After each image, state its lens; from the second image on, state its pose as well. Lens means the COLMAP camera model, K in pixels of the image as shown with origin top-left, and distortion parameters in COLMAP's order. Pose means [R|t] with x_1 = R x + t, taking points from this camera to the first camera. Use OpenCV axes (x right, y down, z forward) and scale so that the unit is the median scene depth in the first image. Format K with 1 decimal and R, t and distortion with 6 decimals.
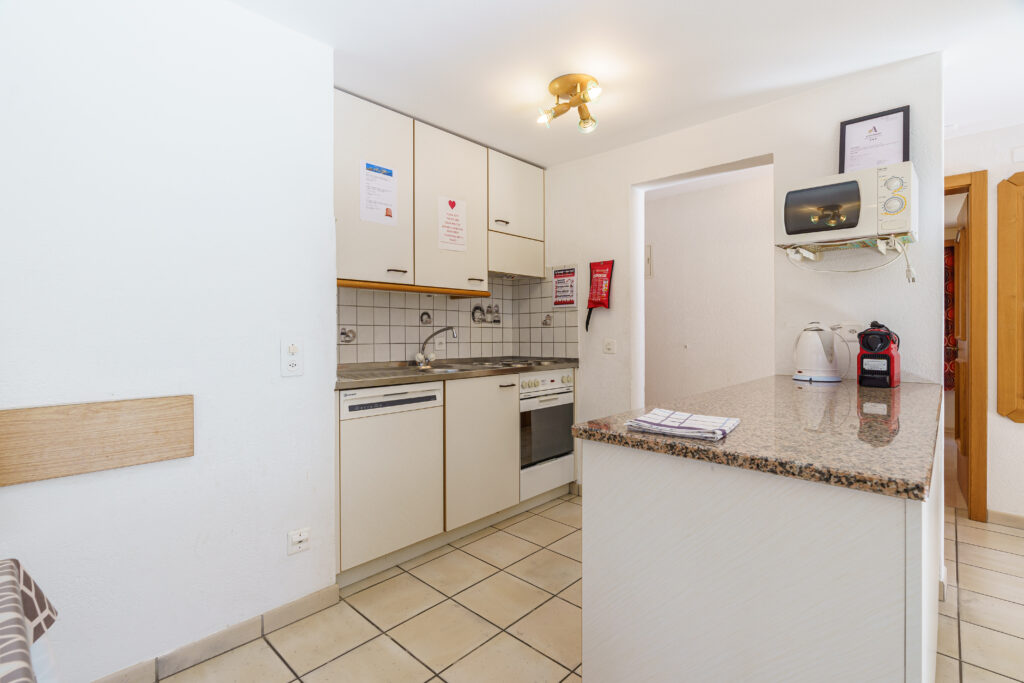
lens RADIAL K [[471.9, 0, 509.8], [0, 471.9, 319.2], [0, 0, 1]] dist [-0.002453, -0.000375]
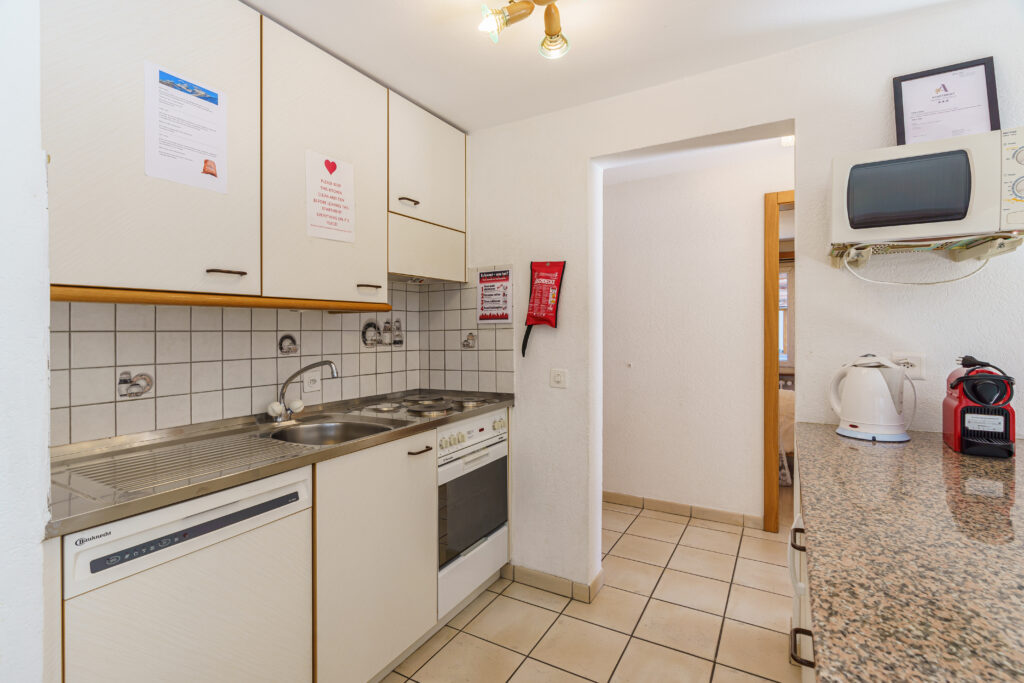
lens RADIAL K [[476.2, 0, 504.5], [0, 476.2, 307.7], [0, 0, 1]] dist [-0.002739, -0.000203]
pose [[0.976711, -0.000634, 0.214559, -0.029702], [0.005245, 0.999767, -0.020925, -0.038148], [-0.214496, 0.021563, 0.976487, 0.311553]]
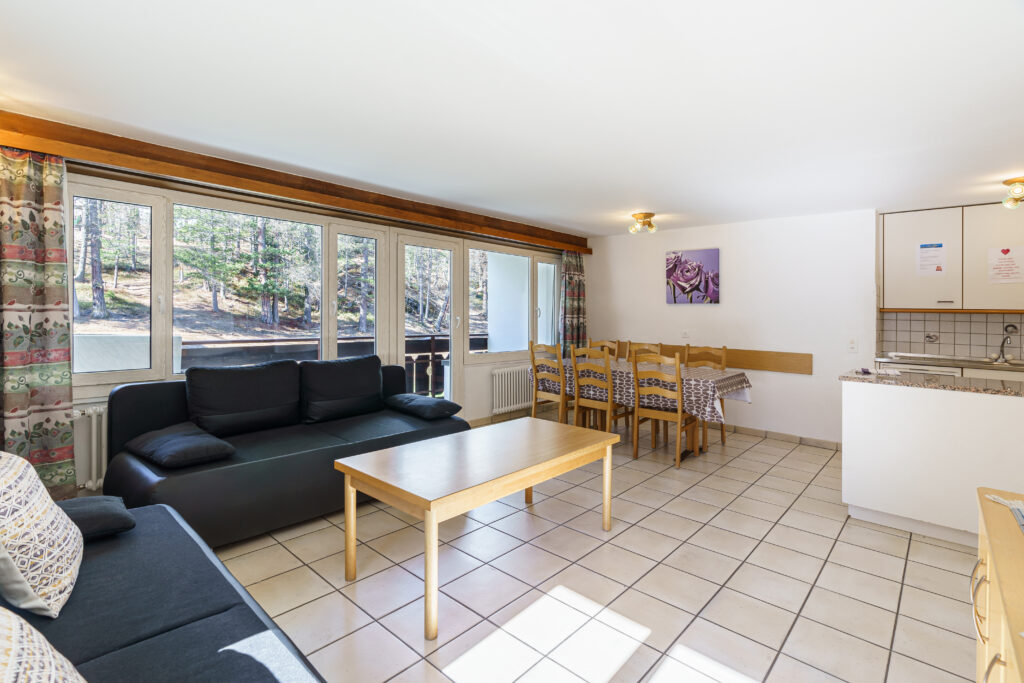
lens RADIAL K [[488.2, 0, 507.8], [0, 488.2, 323.2], [0, 0, 1]] dist [-0.001880, -0.000286]
pose [[0.019838, 0.023461, -0.999528, 1.255080], [0.003196, 0.999718, 0.023529, -0.059568], [0.999798, -0.003661, 0.019757, -0.519788]]
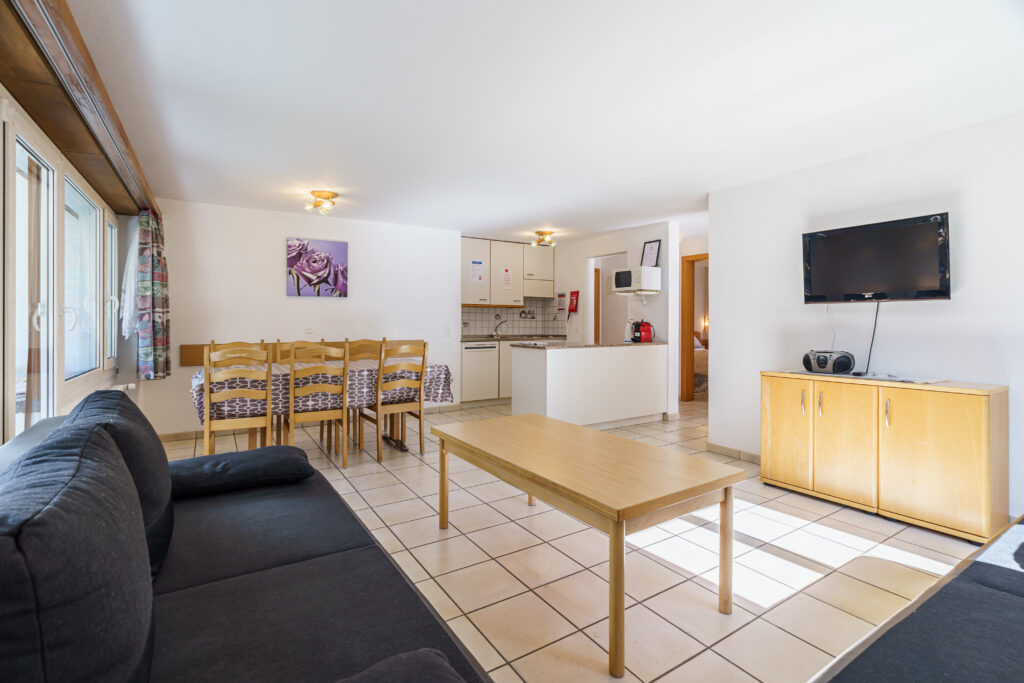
lens RADIAL K [[470.9, 0, 513.1], [0, 470.9, 327.3], [0, 0, 1]] dist [-0.000641, -0.000054]
pose [[0.969317, 0.004366, -0.245776, 0.482609], [0.004393, 0.999375, 0.035081, -0.033434], [0.245775, -0.035084, 0.968692, -1.276502]]
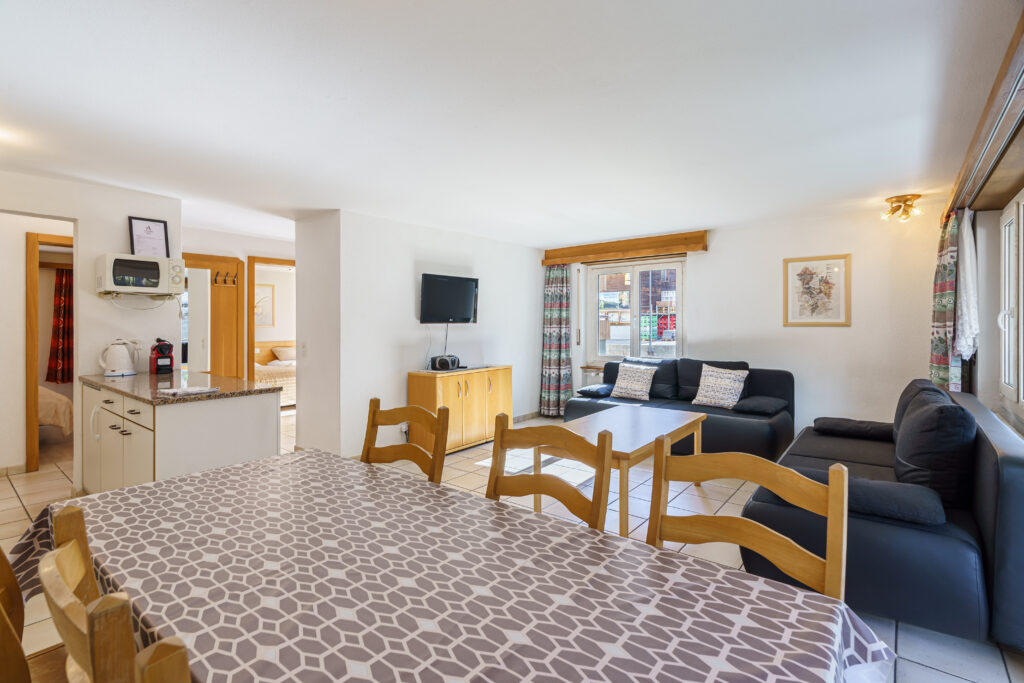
lens RADIAL K [[474.3, 0, 506.4], [0, 474.3, 353.6], [0, 0, 1]] dist [0.000112, 0.000020]
pose [[-0.061333, -0.063633, 0.996087, -0.769426], [-0.021434, 0.997820, 0.062424, -0.054120], [-0.997887, -0.017522, -0.062563, -0.154704]]
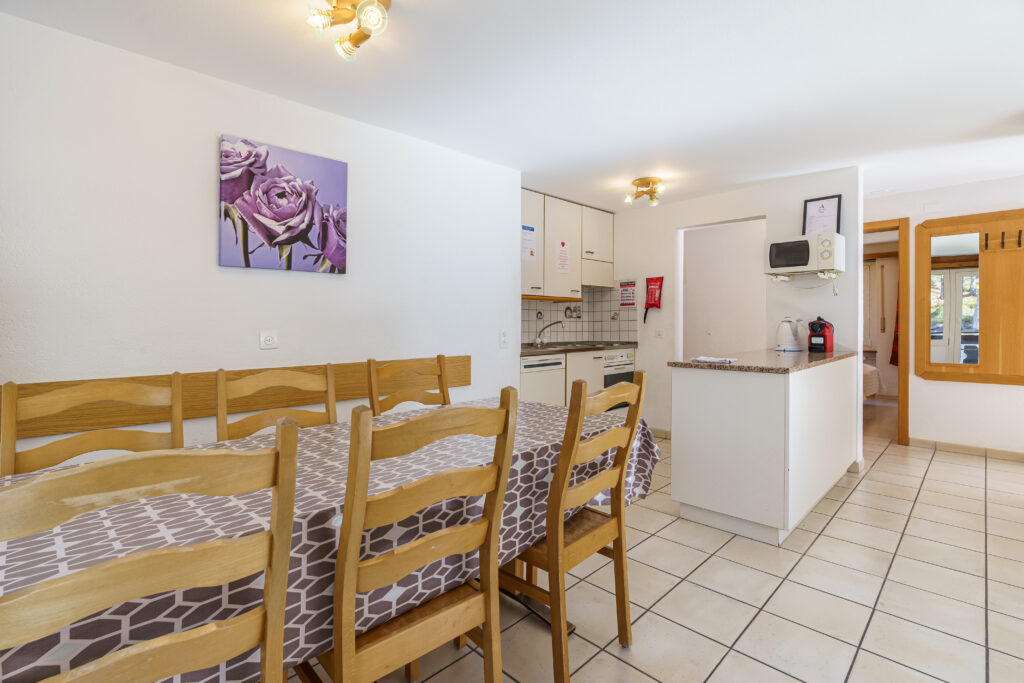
lens RADIAL K [[476.8, 0, 507.4], [0, 476.8, 326.2], [0, 0, 1]] dist [-0.002387, -0.000251]
pose [[0.999333, -0.006515, -0.035942, -0.234896], [0.007549, 0.999559, 0.028719, -0.013499], [0.035739, -0.028971, 0.998941, -0.578378]]
